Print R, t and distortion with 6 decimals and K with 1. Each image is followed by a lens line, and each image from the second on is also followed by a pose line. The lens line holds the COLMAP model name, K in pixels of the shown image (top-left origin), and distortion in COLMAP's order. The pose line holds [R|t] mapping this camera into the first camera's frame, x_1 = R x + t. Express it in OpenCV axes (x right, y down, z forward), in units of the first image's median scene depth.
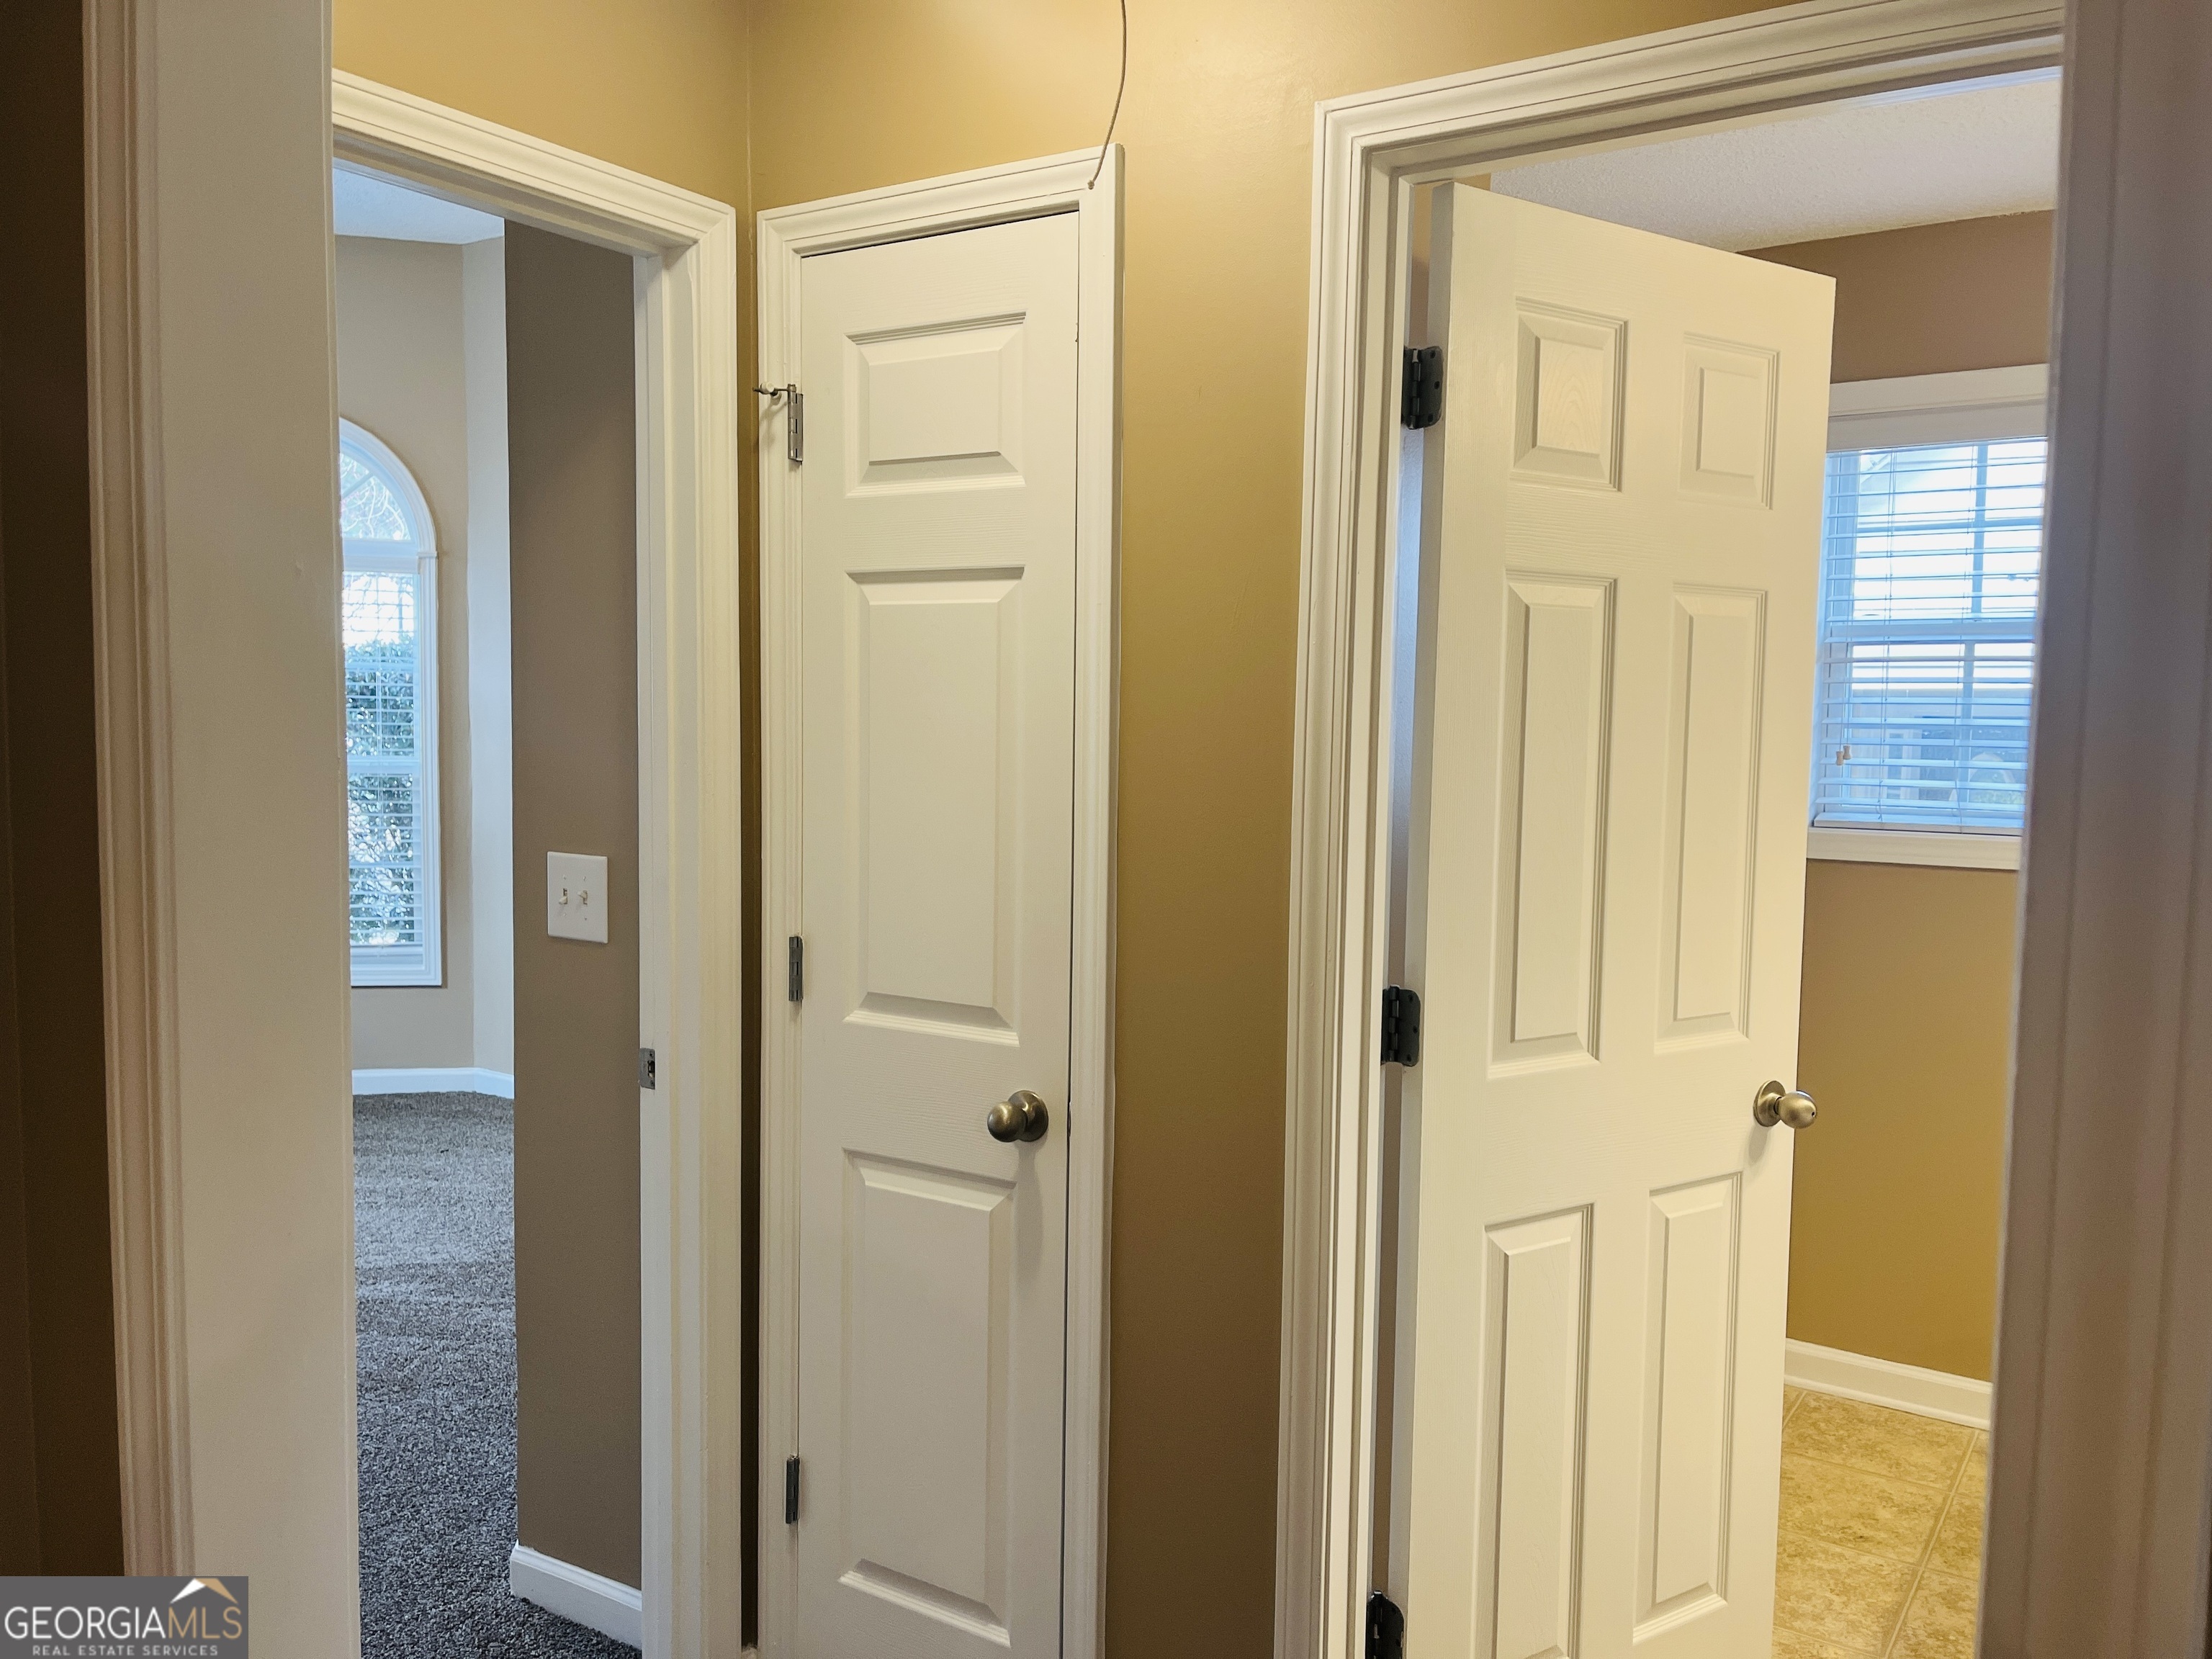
lens RADIAL K [[1642.8, 0, 1123.2], [0, 1642.8, 830.4], [0, 0, 1]] dist [0.082755, -0.118468]
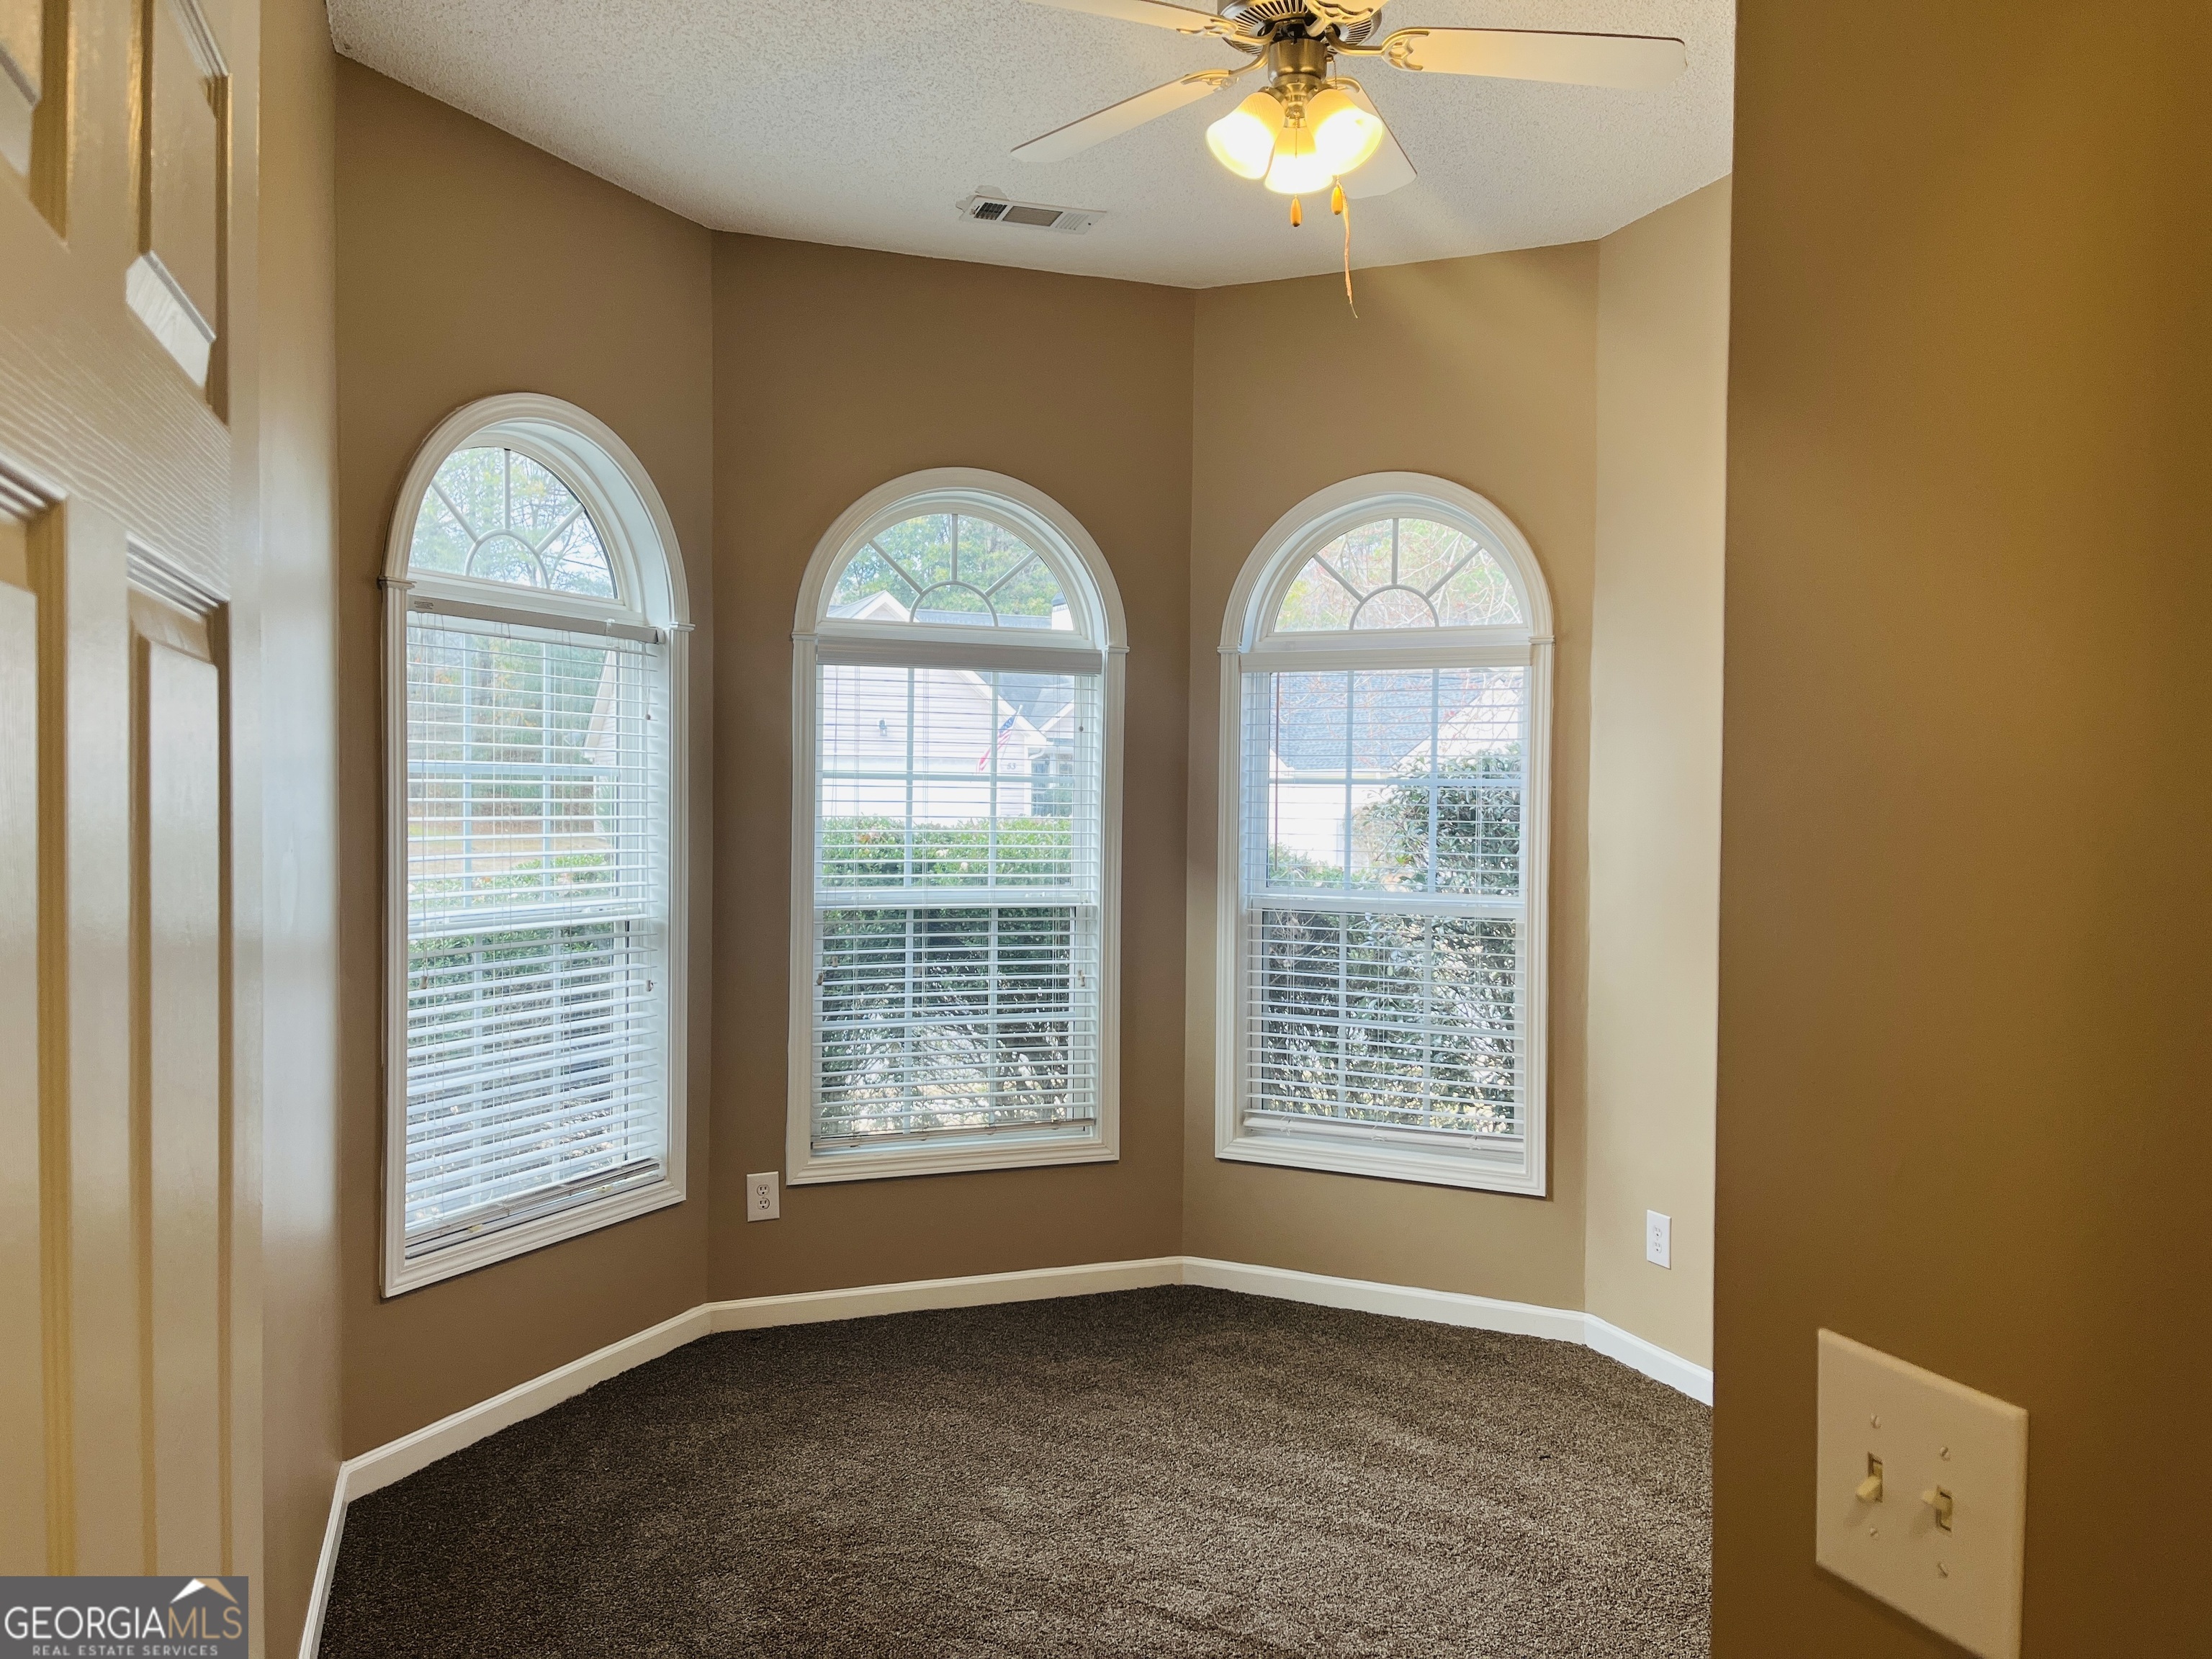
lens RADIAL K [[1642.8, 0, 1123.2], [0, 1642.8, 830.4], [0, 0, 1]] dist [0.082755, -0.118468]
pose [[0.798869, 0.000246, -0.601506, -0.124865], [-0.038554, 0.997965, -0.050796, -0.033861], [0.600269, 0.063770, 0.797252, 0.308195]]
